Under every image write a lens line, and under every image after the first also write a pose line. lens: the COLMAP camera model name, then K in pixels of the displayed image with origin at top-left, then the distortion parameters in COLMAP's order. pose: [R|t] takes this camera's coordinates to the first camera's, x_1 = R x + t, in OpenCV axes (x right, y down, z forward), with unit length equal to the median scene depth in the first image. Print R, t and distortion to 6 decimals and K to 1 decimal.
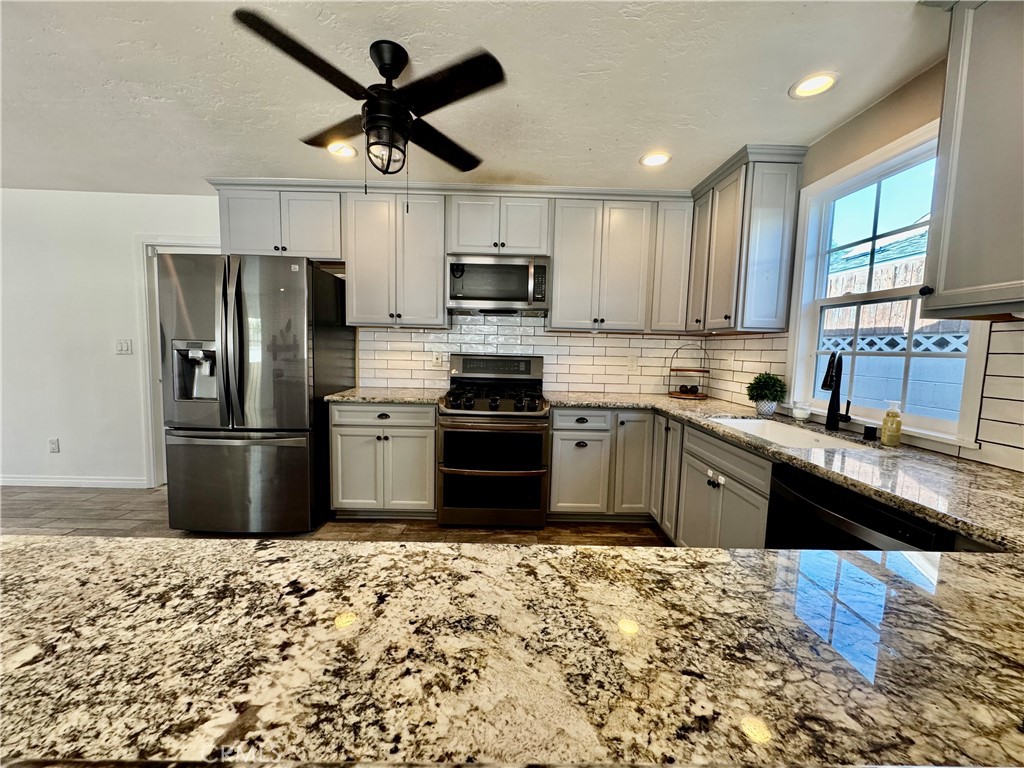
lens RADIAL K [[402.5, 0, 512.3], [0, 402.5, 382.5], [0, 0, 1]] dist [-0.006837, 0.000213]
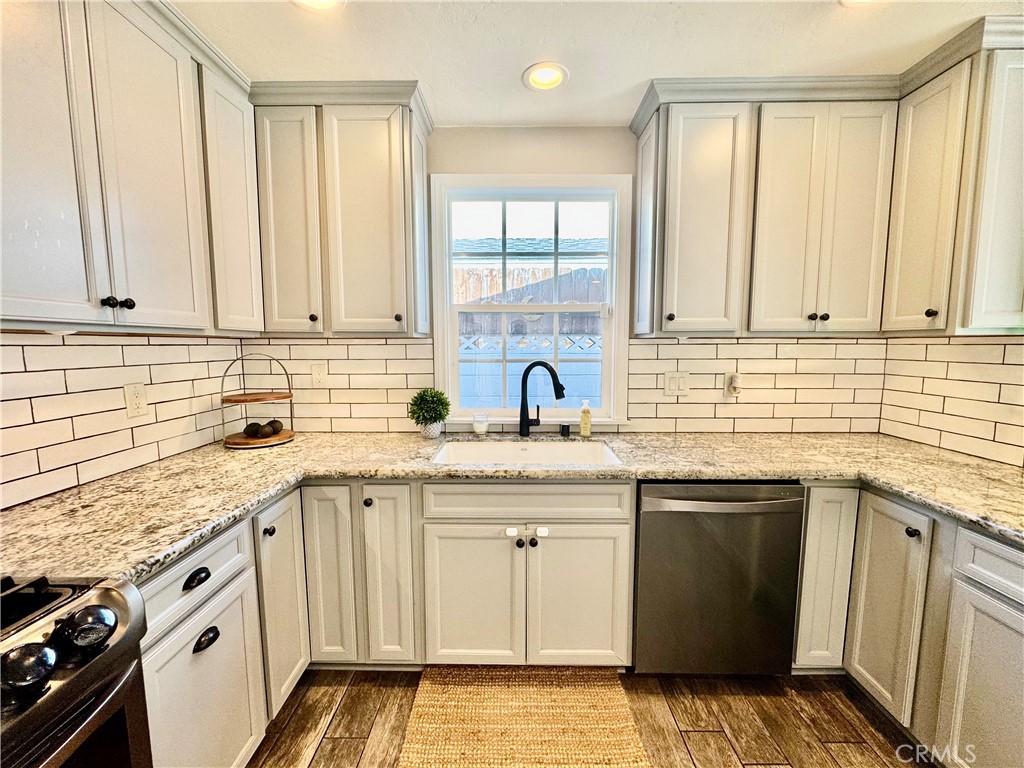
lens RADIAL K [[402.7, 0, 513.0], [0, 402.7, 386.2], [0, 0, 1]] dist [-0.007830, 0.000744]
pose [[0.026755, -0.124935, 0.991804, -0.201228], [0.088400, 0.988568, 0.122143, -0.124503], [-0.995726, 0.084407, 0.037494, 0.878175]]
